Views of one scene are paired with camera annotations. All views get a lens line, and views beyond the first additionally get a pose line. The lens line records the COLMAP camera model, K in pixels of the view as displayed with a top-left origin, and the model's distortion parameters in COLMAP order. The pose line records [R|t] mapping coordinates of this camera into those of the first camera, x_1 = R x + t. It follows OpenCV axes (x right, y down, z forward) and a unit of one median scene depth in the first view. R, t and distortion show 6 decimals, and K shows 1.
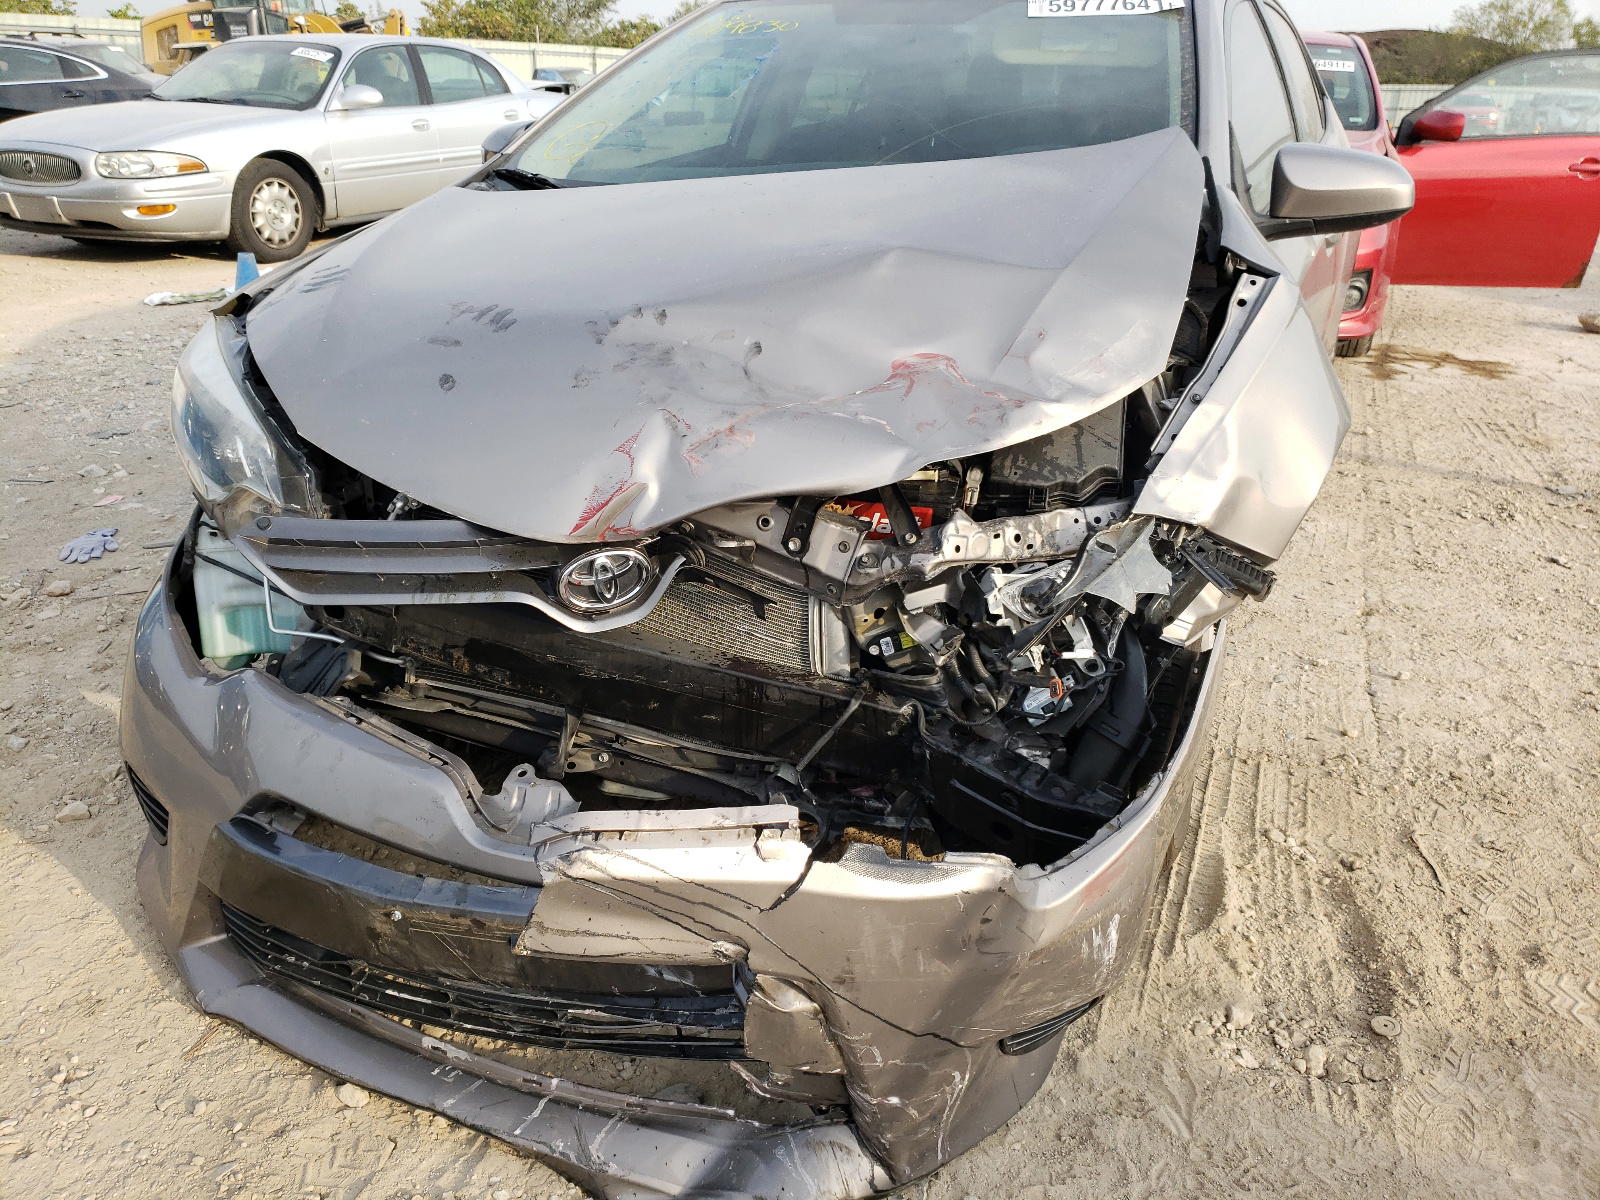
lens RADIAL K [[1229.6, 0, 793.3], [0, 1229.6, 606.7], [0, 0, 1]] dist [0.029866, -0.011877]
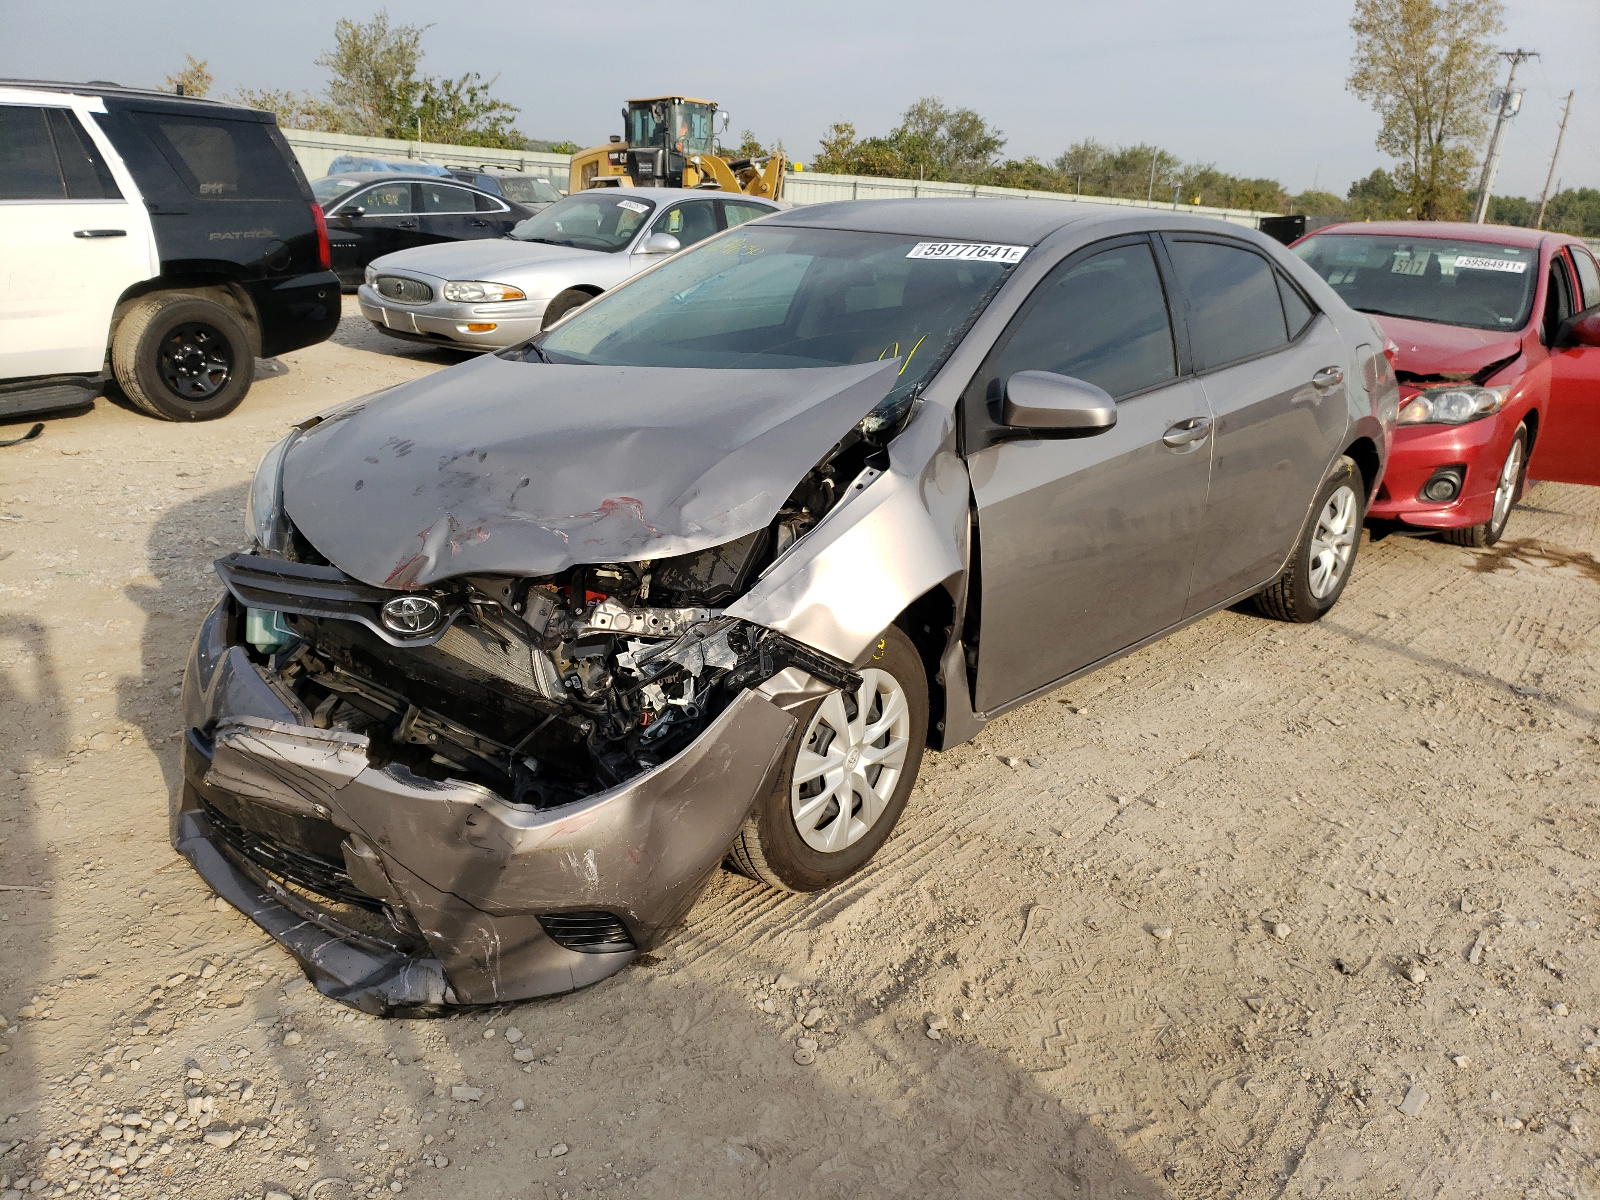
lens RADIAL K [[1229.6, 0, 803.7], [0, 1229.6, 636.9], [0, 0, 1]] dist [0.029866, -0.011877]
pose [[0.956785, 0.129581, -0.260328, 0.744256], [-0.147587, 0.987745, -0.050765, 0.012356], [0.250559, 0.086992, 0.964185, -0.410499]]
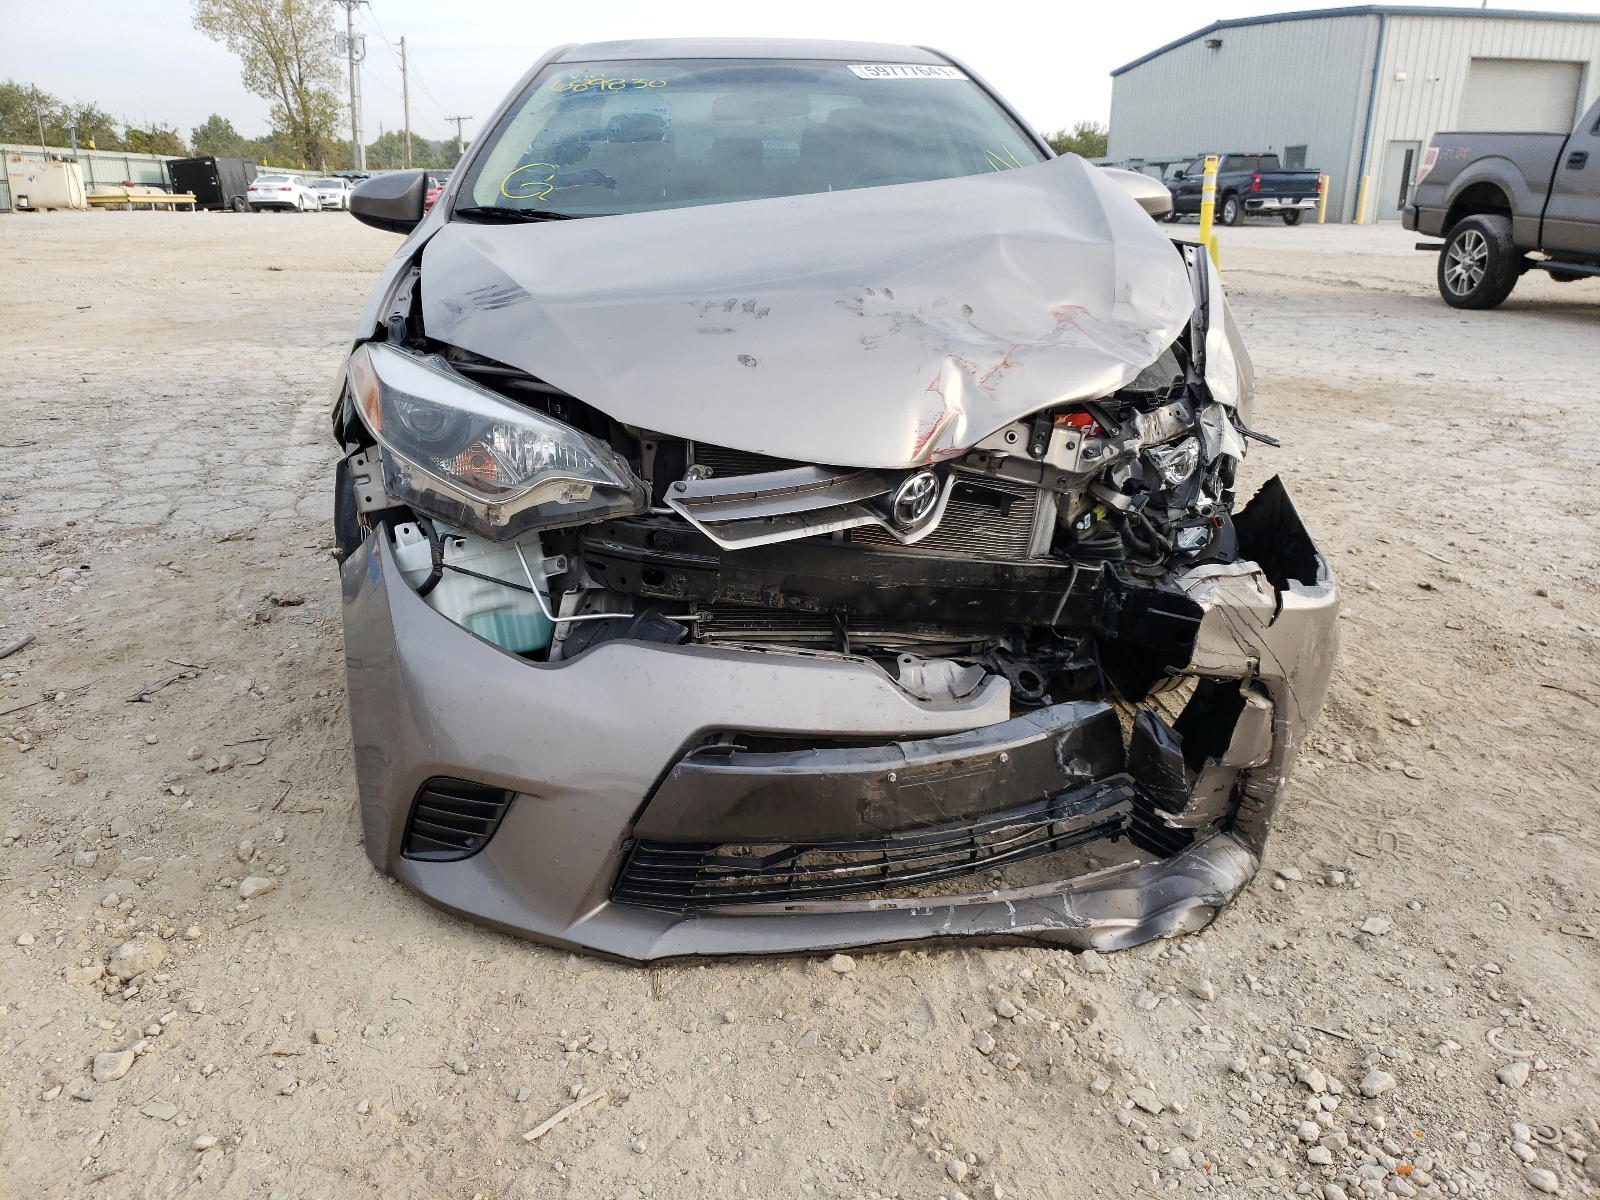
lens RADIAL K [[1229.6, 0, 793.0], [0, 1229.6, 594.5], [0, 0, 1]] dist [0.029866, -0.011877]
pose [[0.866424, -0.174335, 0.467885, -0.849581], [0.206990, 0.978162, -0.018838, 0.069994], [-0.454383, 0.113169, 0.883588, -0.030377]]
